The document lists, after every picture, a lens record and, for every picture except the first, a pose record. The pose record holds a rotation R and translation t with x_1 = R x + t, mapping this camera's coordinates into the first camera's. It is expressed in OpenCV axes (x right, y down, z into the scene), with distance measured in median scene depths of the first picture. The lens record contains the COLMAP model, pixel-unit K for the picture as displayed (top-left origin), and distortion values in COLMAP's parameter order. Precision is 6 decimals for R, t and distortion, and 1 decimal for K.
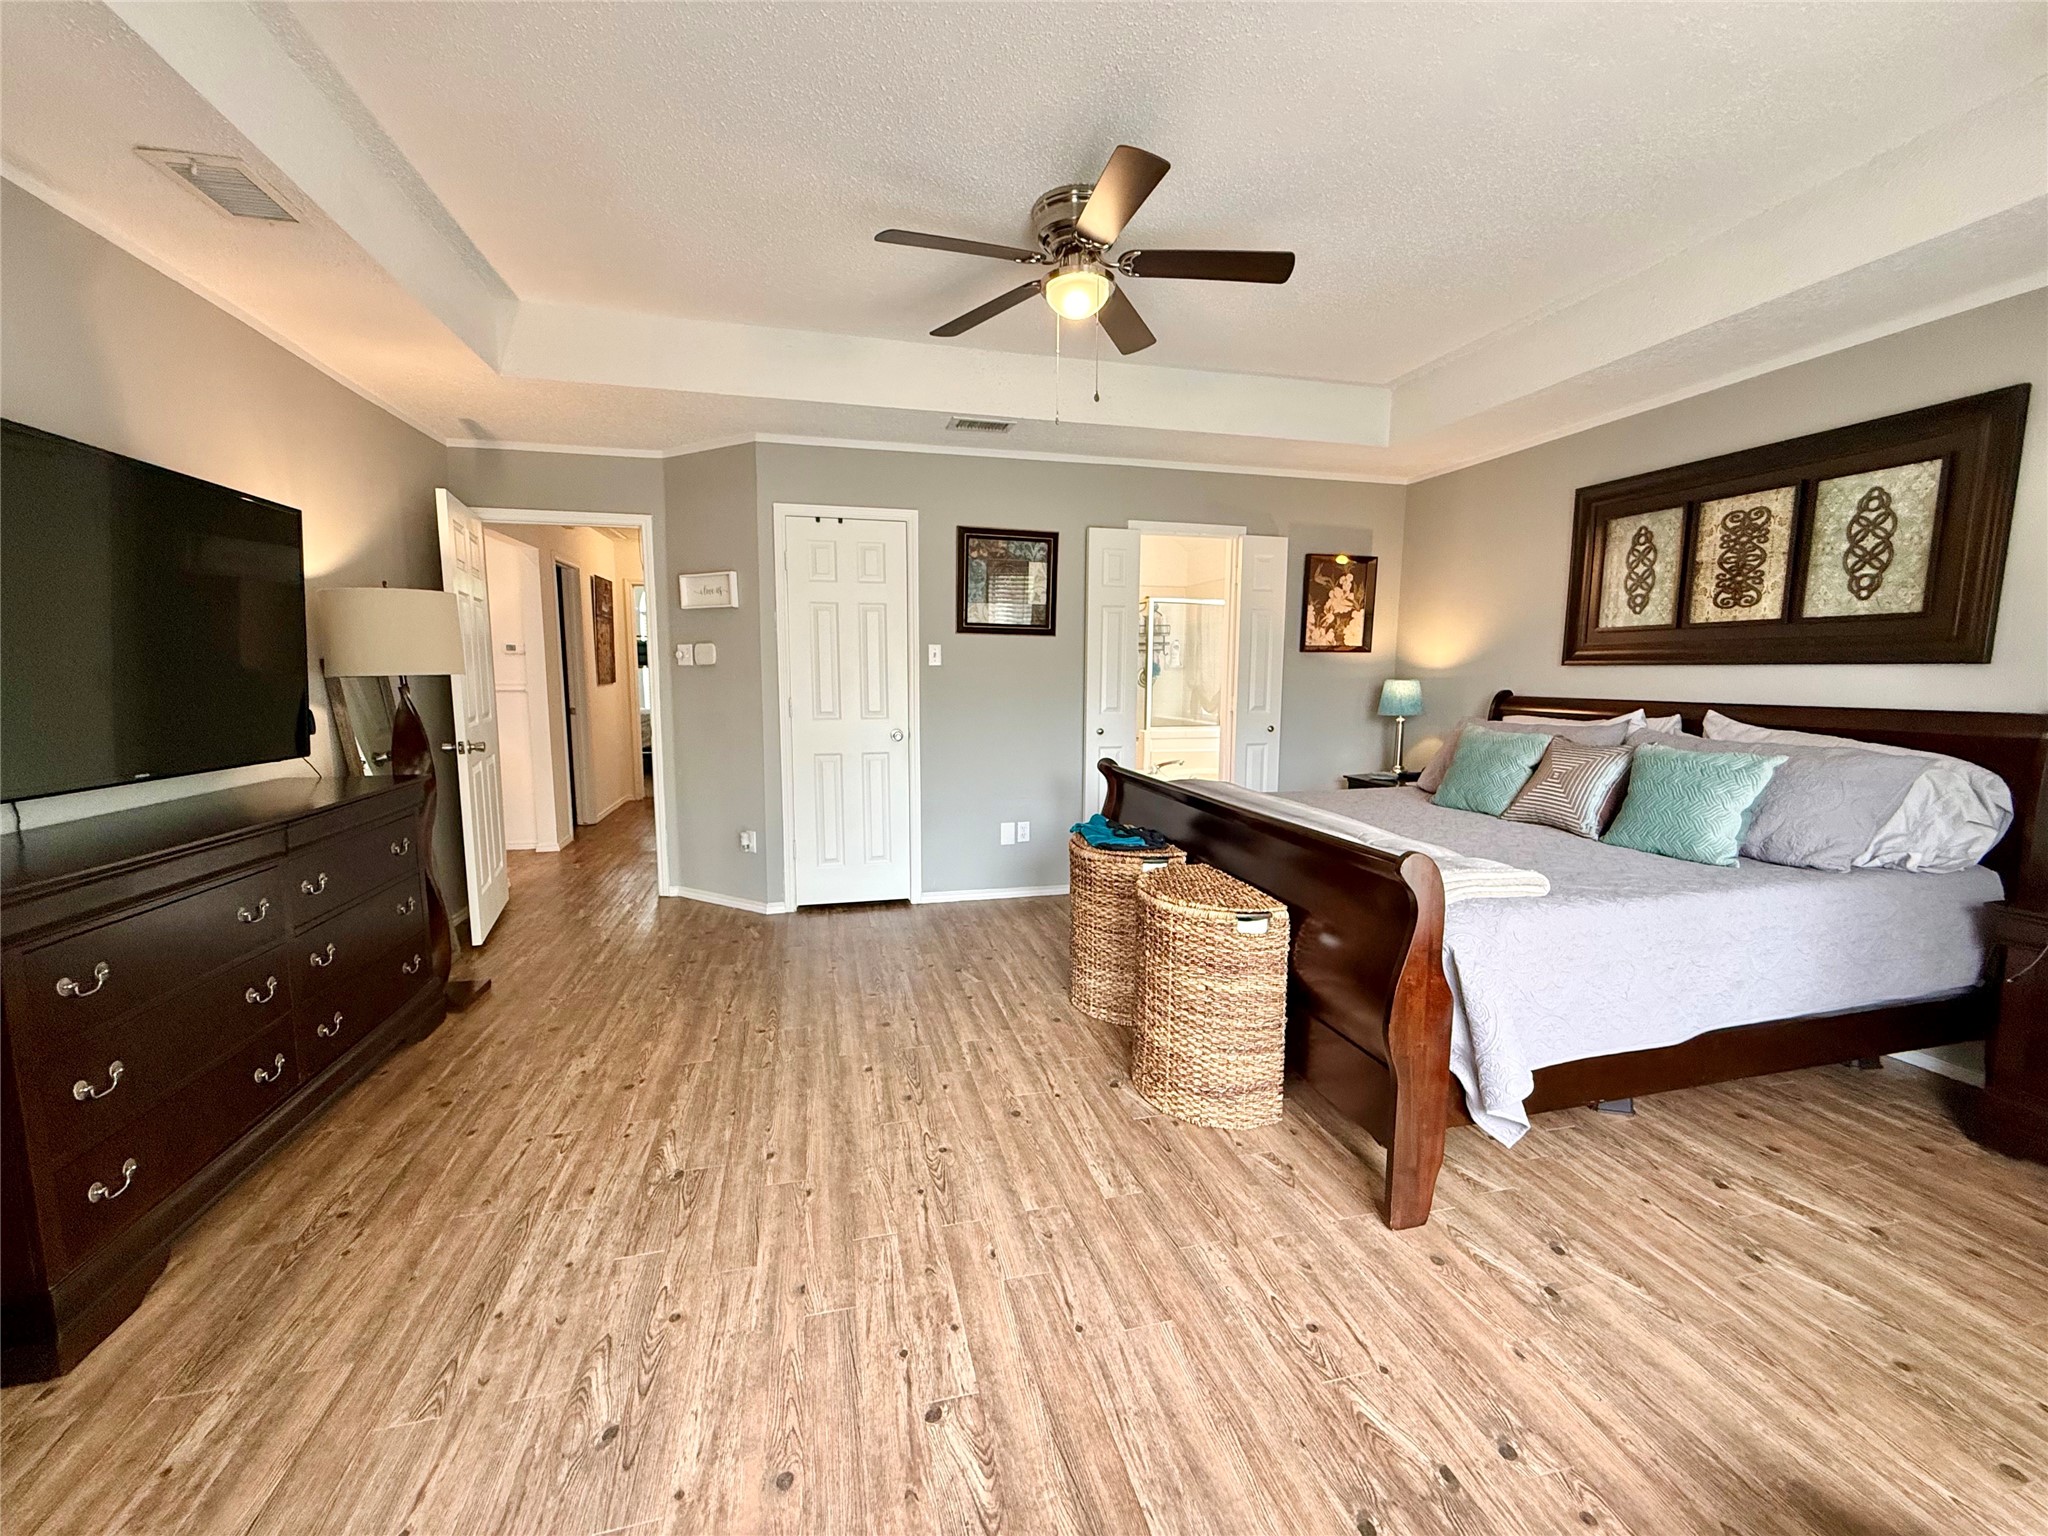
lens RADIAL K [[817.9, 0, 1023.3], [0, 817.9, 767.4], [0, 0, 1]] dist [-0.001445, 0.000373]
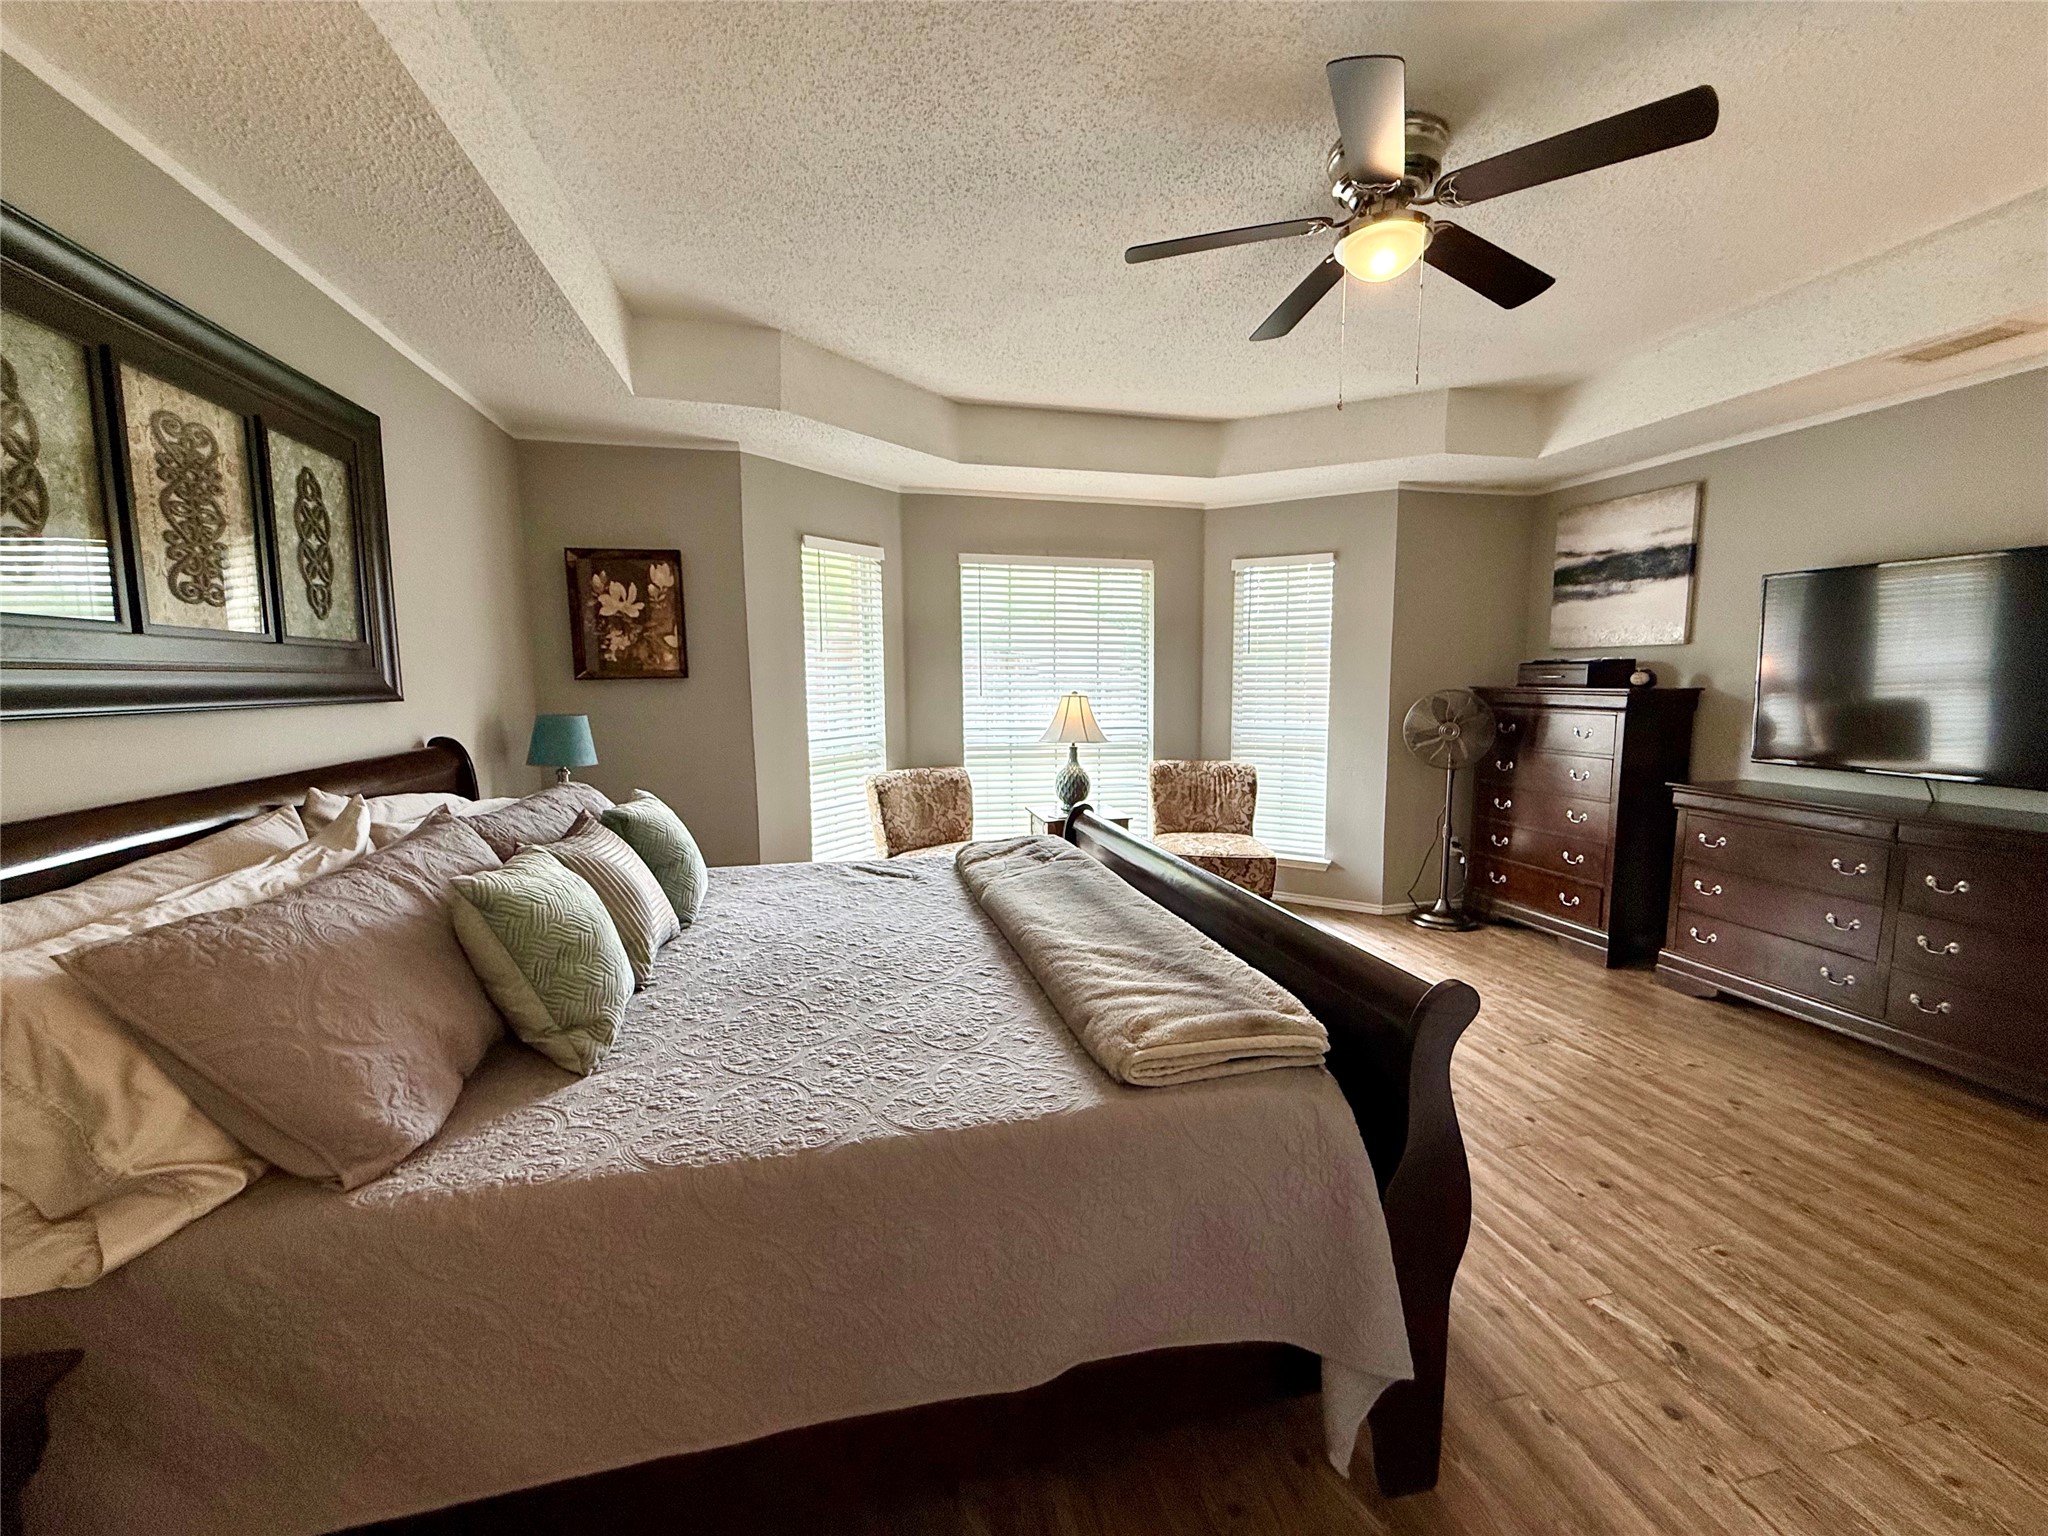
lens RADIAL K [[817.9, 0, 1019.9], [0, 817.9, 766.6], [0, 0, 1]] dist [-0.001445, 0.000373]
pose [[-0.999886, -0.002703, 0.014879, 0.395835], [0.000818, 0.972776, 0.231748, -0.256790], [-0.015100, 0.231733, -0.972662, 1.827989]]
